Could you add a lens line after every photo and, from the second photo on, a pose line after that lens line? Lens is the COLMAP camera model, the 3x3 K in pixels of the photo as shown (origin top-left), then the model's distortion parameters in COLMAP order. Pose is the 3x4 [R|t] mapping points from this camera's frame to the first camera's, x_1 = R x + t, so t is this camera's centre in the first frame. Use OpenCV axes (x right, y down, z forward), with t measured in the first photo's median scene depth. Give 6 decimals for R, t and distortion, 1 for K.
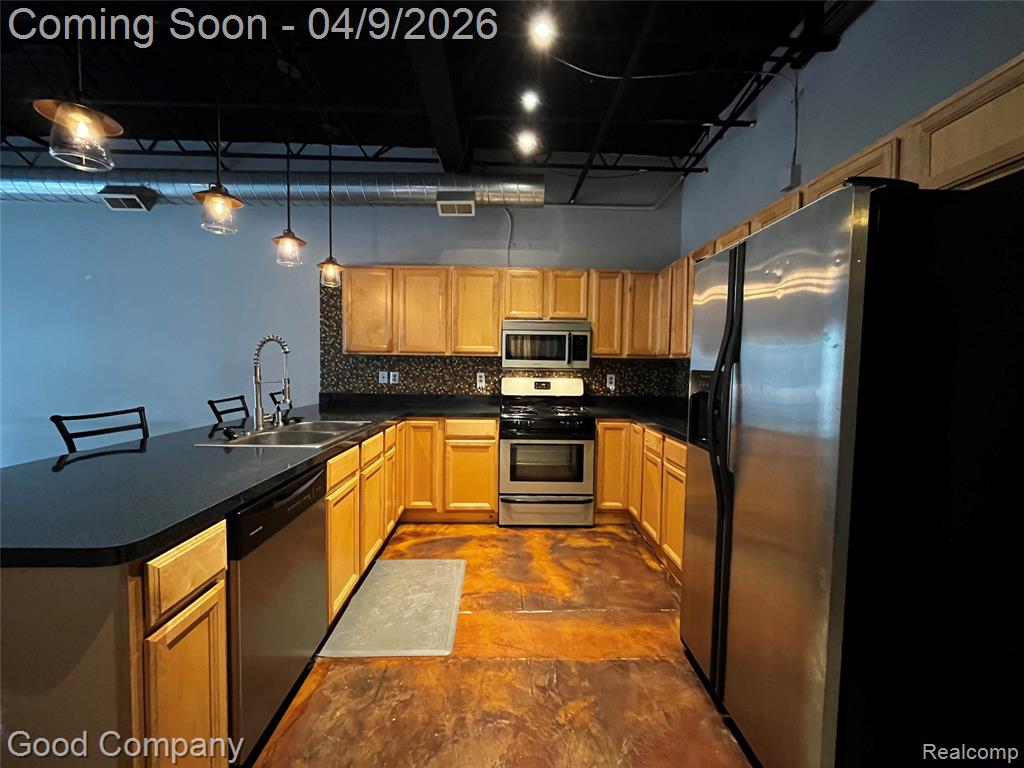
lens RADIAL K [[412.9, 0, 510.8], [0, 412.9, 383.1], [0, 0, 1]] dist [-0.003292, 0.000304]
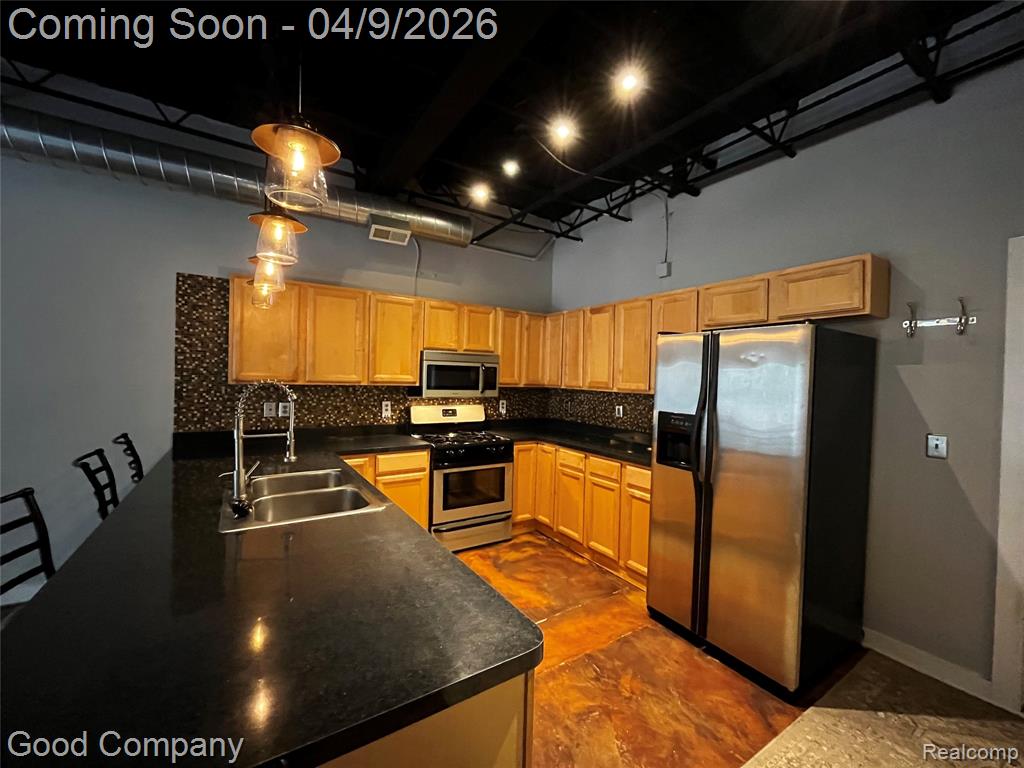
lens RADIAL K [[412.9, 0, 511.1], [0, 412.9, 383.2], [0, 0, 1]] dist [-0.003292, 0.000304]
pose [[0.853140, 0.000717, 0.521682, -0.390398], [0.009507, 0.999812, -0.016922, -0.057993], [-0.521595, 0.019397, 0.852972, 0.037193]]
